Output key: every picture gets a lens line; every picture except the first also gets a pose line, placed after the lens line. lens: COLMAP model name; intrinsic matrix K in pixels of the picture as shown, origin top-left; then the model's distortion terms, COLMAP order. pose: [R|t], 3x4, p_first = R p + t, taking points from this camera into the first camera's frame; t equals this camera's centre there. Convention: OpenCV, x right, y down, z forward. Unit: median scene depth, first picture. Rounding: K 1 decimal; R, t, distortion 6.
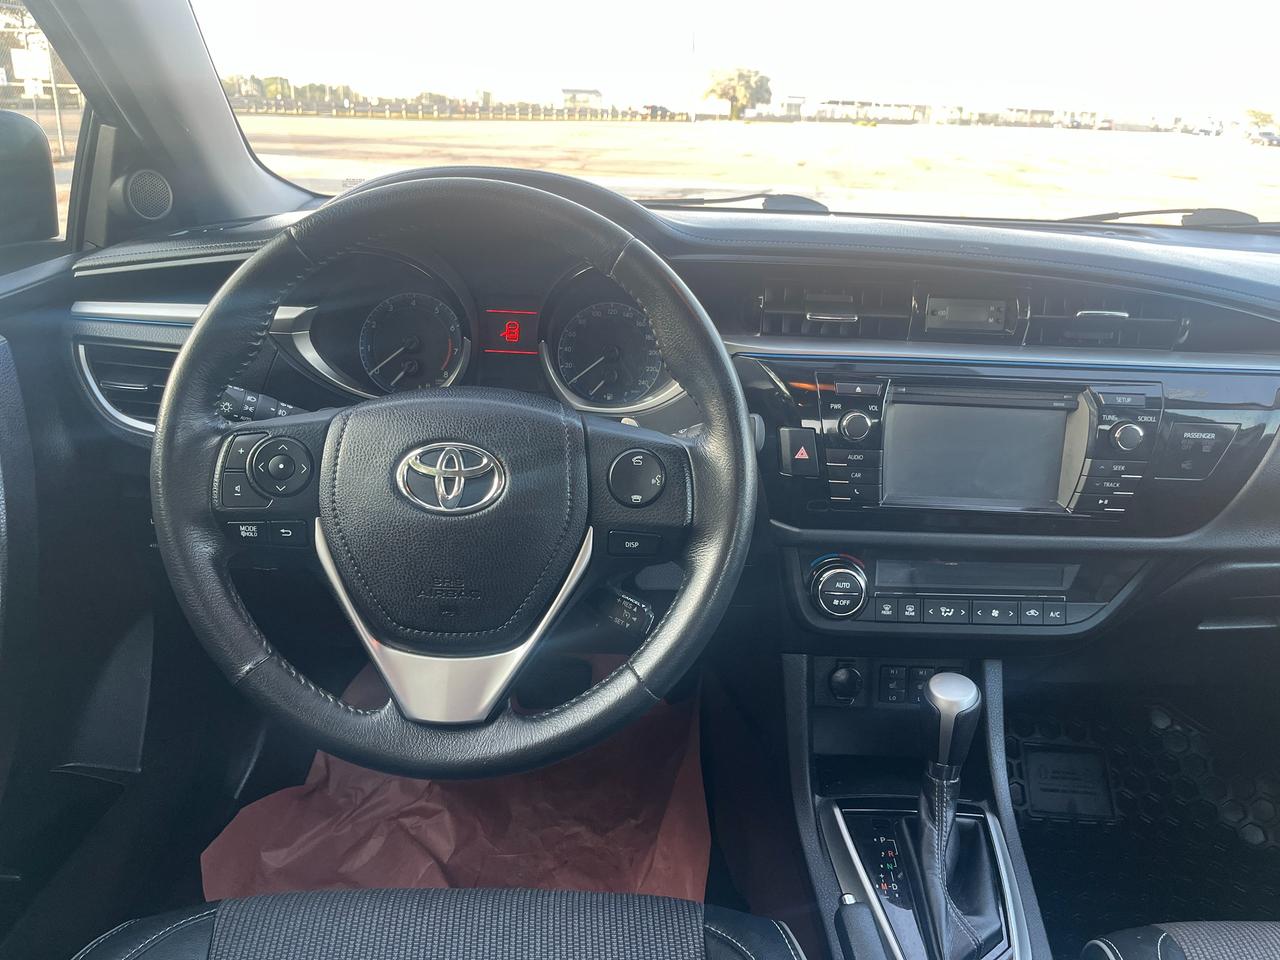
lens RADIAL K [[974.4, 0, 641.9], [0, 974.4, 482.4], [0, 0, 1]] dist [0.035991, -0.059795]
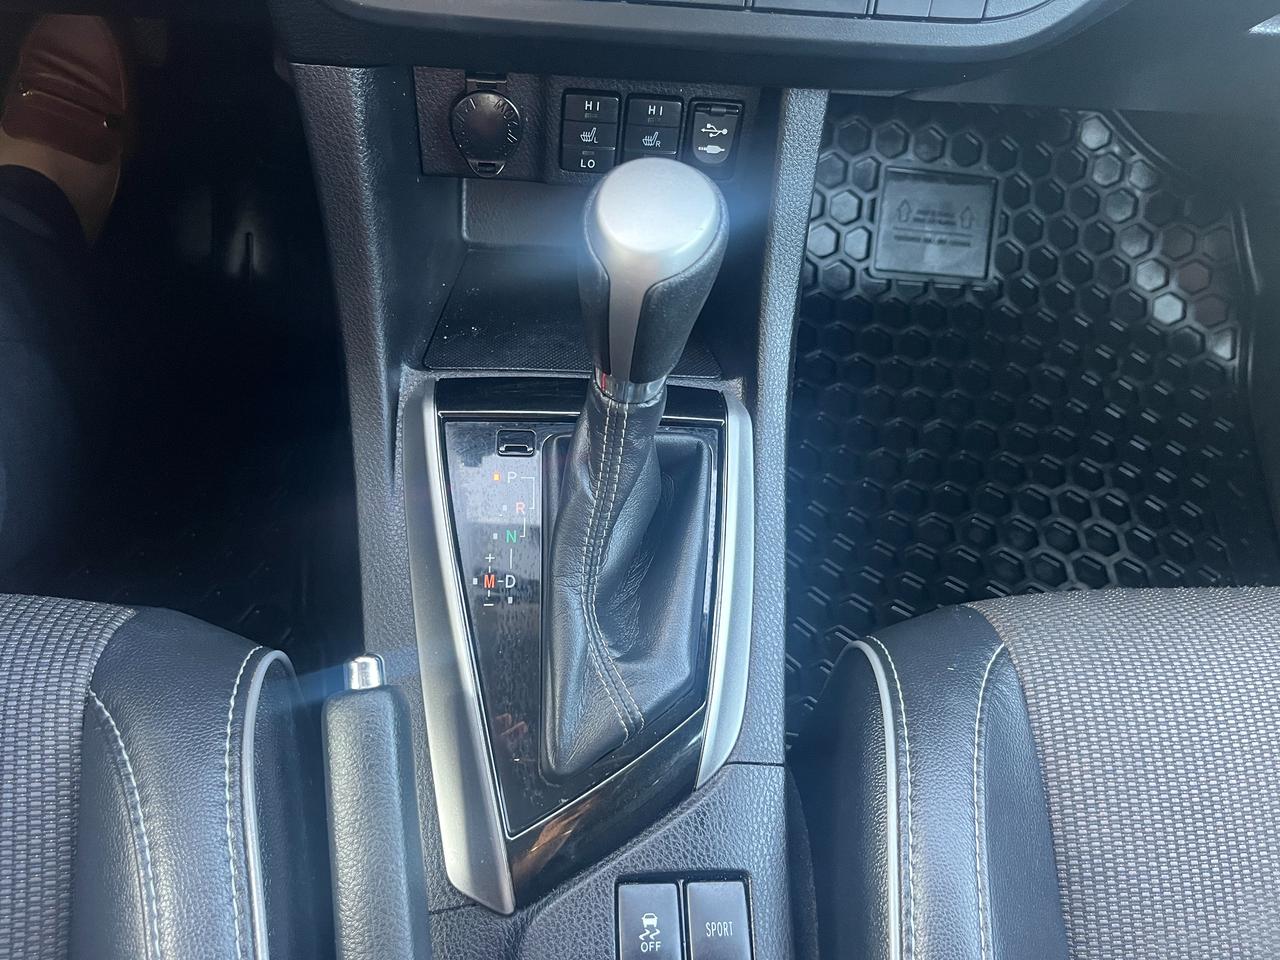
lens RADIAL K [[974.4, 0, 643.9], [0, 974.4, 489.5], [0, 0, 1]] dist [0.035991, -0.059795]
pose [[0.995019, -0.004993, 0.099561, 0.268579], [-0.058422, 0.780048, 0.622986, 0.056510], [-0.080773, -0.625700, 0.775871, 0.613249]]
